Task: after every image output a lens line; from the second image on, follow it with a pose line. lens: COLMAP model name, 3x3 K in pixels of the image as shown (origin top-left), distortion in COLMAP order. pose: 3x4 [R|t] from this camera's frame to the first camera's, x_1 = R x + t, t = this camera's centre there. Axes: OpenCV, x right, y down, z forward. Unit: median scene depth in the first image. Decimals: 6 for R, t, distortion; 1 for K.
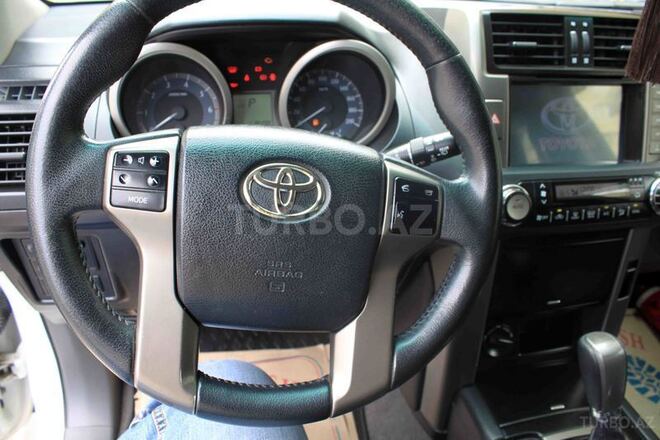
lens RADIAL K [[555.5, 0, 329.6], [0, 555.5, 222.0], [0, 0, 1]] dist [-0.101934, 0.033413]
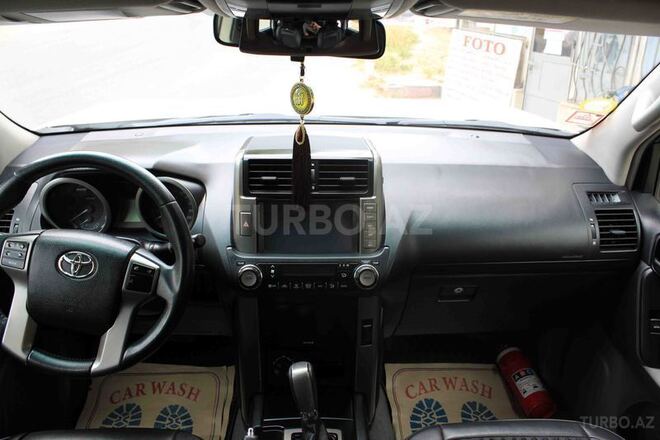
lens RADIAL K [[555.5, 0, 325.4], [0, 555.5, 223.5], [0, 0, 1]] dist [-0.101934, 0.033413]
pose [[0.981165, 0.045275, -0.187790, 0.771472], [-0.059750, 0.995603, -0.072147, -0.076187], [0.183698, 0.082009, 0.979556, -0.529307]]
